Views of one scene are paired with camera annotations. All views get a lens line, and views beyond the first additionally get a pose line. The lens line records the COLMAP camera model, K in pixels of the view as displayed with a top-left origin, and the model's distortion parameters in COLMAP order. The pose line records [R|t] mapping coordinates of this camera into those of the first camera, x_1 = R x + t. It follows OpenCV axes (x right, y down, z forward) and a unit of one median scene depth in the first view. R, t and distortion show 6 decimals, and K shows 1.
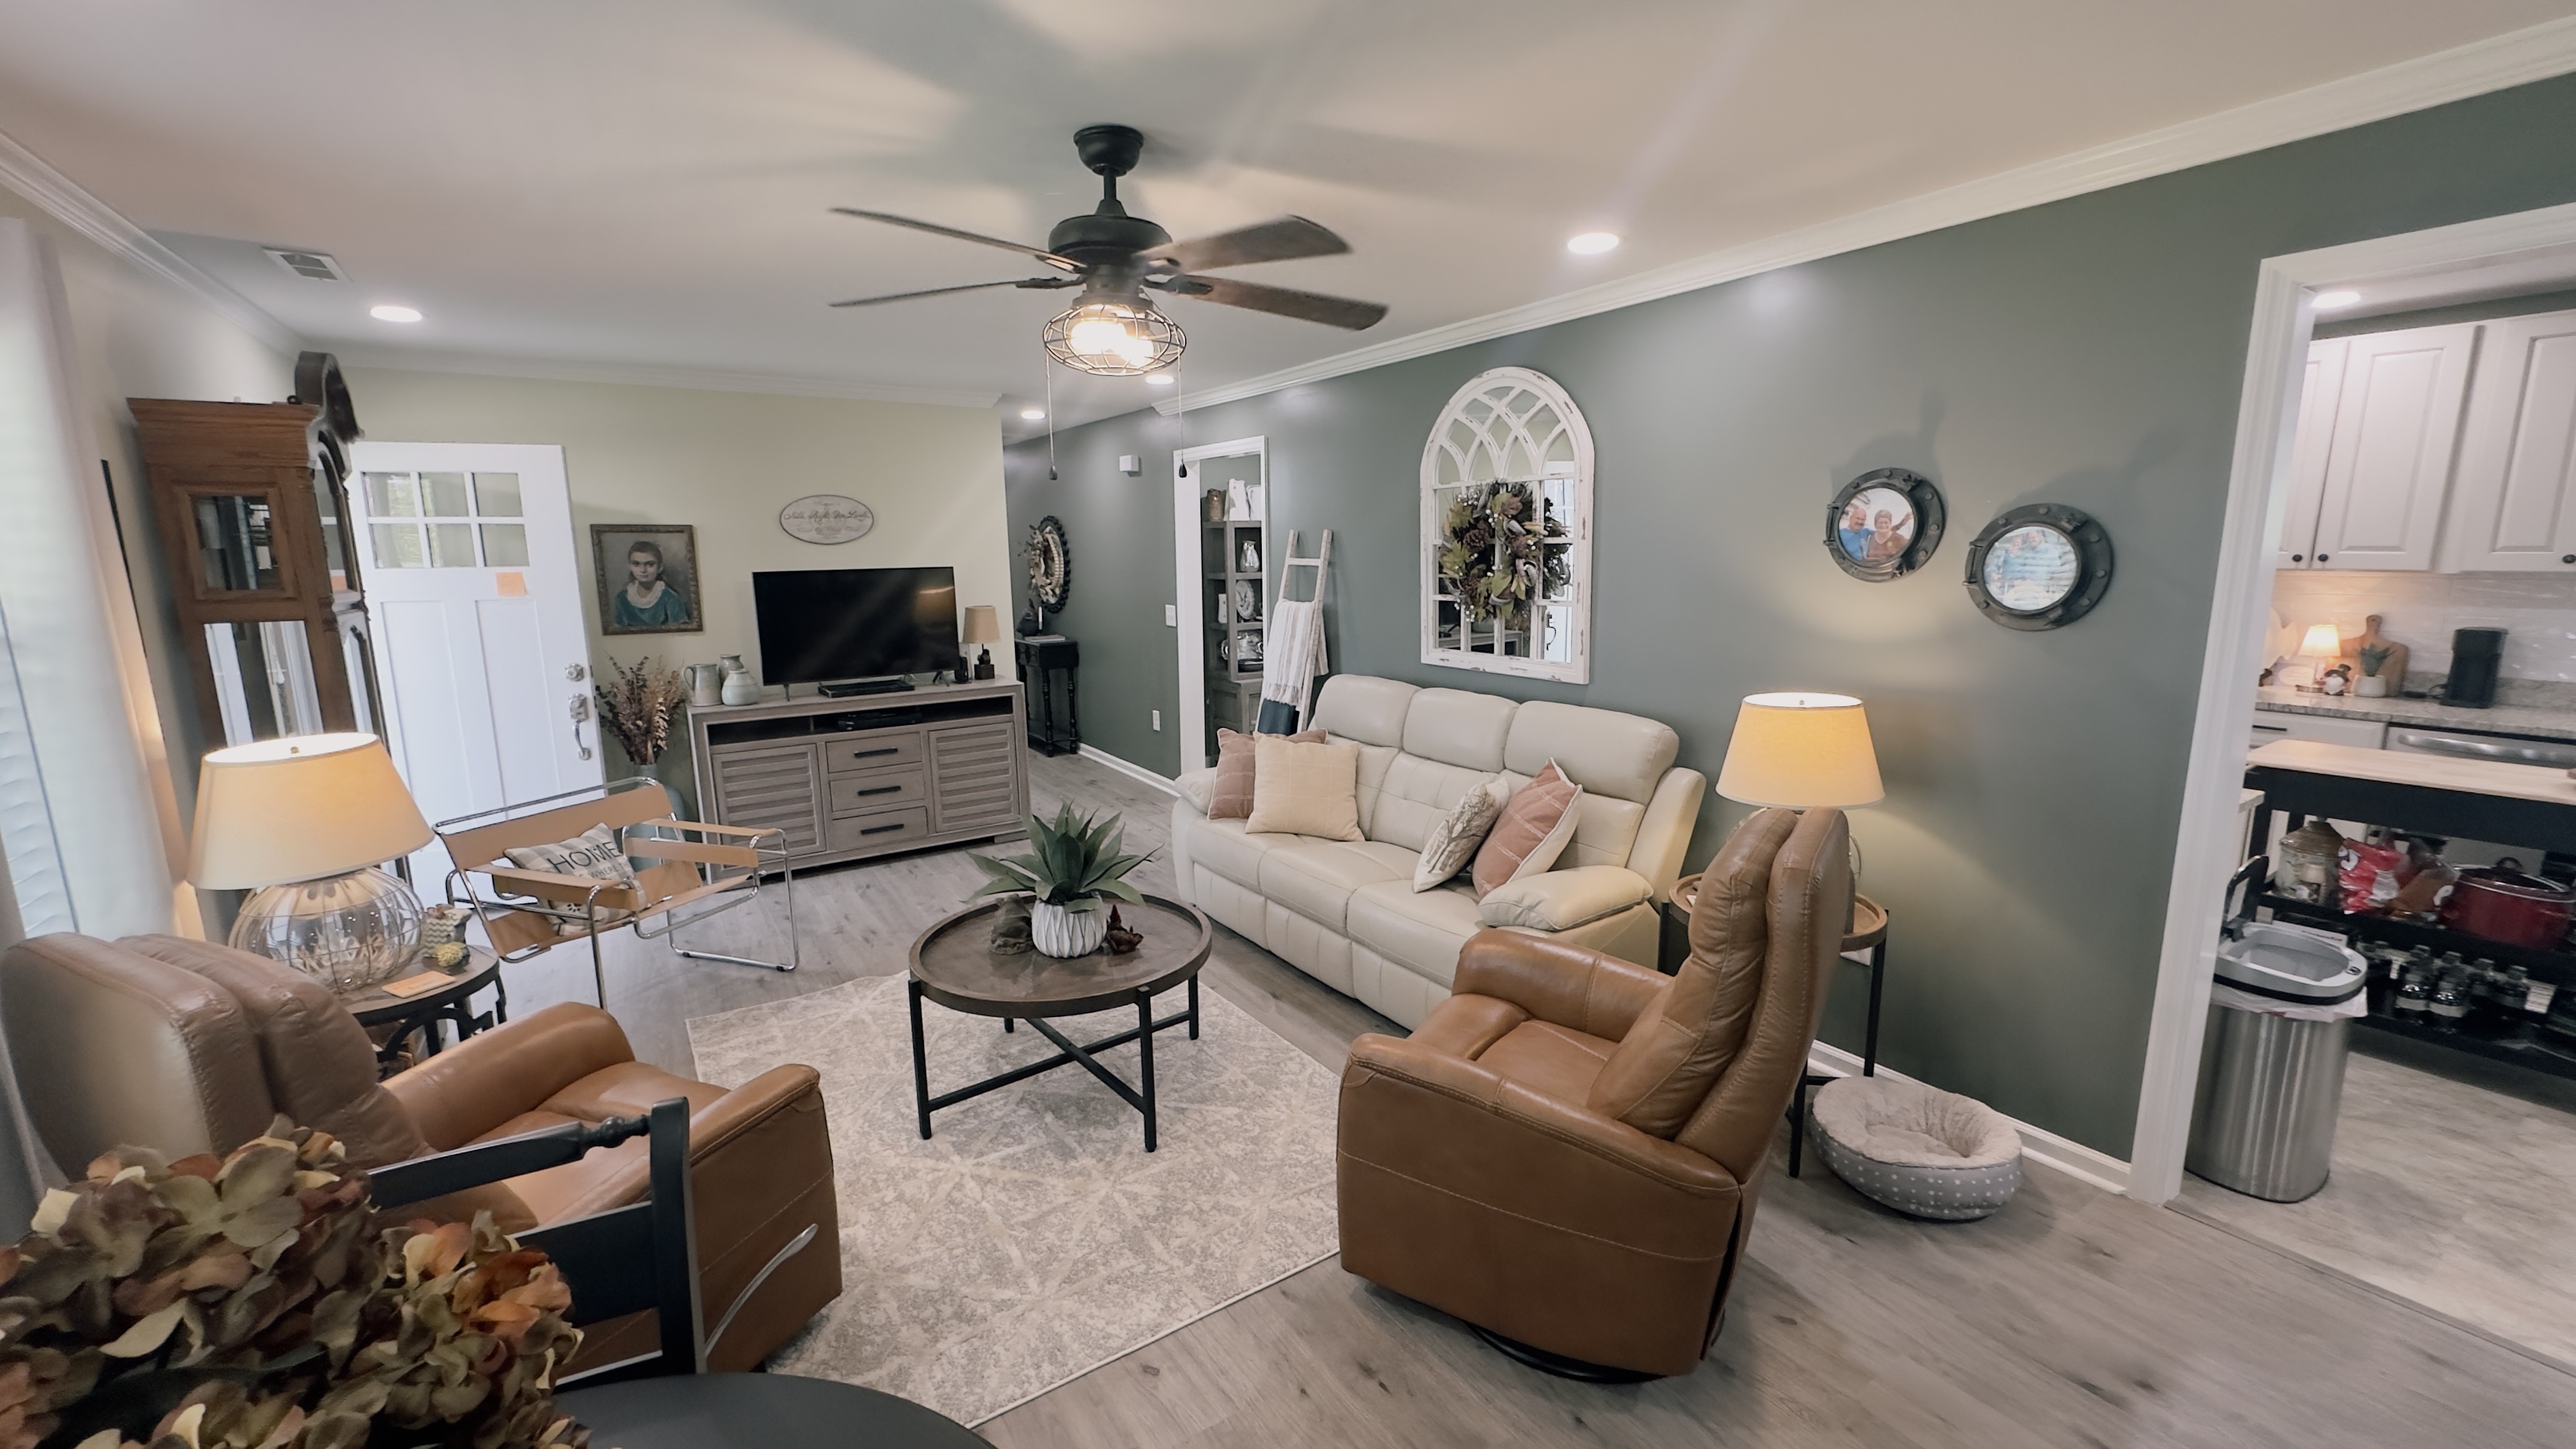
lens RADIAL K [[1030.7, 0, 1284.6], [0, 1030.7, 725.4], [0, 0, 1]] dist [-0.003090, 0.000568]
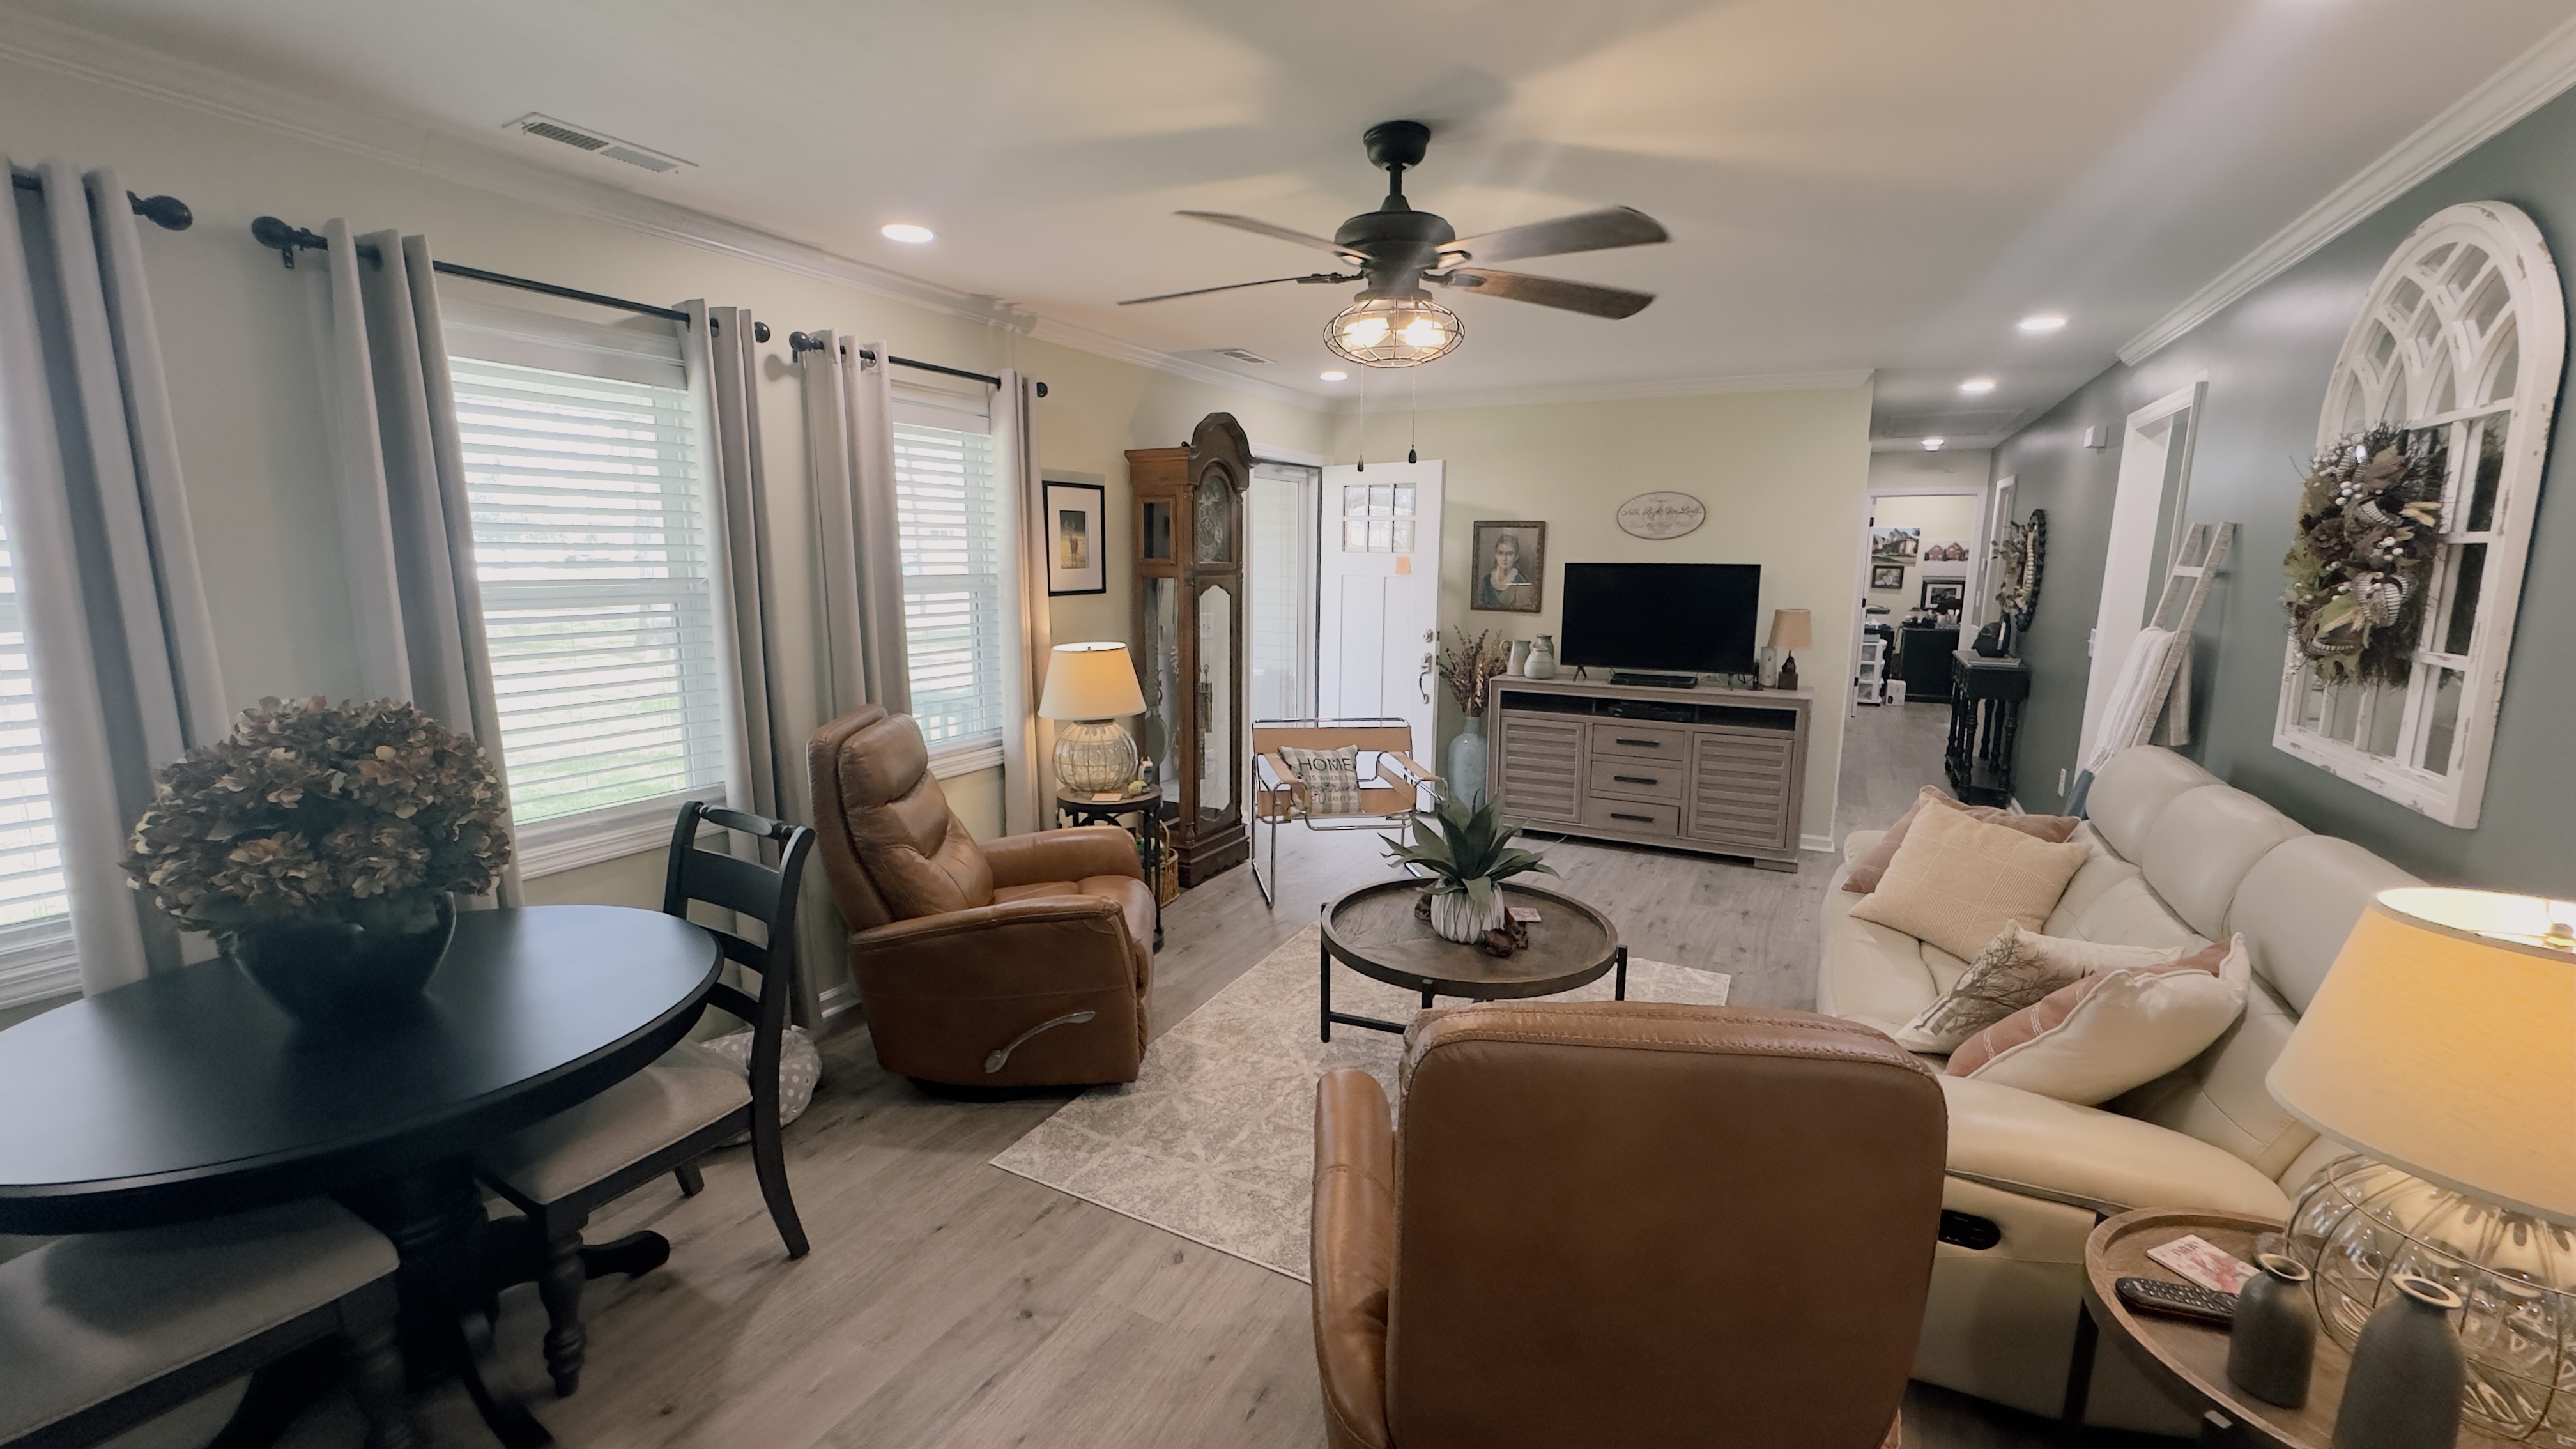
lens RADIAL K [[1030.7, 0, 1284.6], [0, 1030.7, 725.4], [0, 0, 1]] dist [-0.003090, 0.000568]
pose [[0.476560, 0.164269, -0.863659, 0.329524], [-0.165391, 0.981599, 0.095440, -0.031306], [0.863445, 0.097358, 0.494960, 0.196617]]
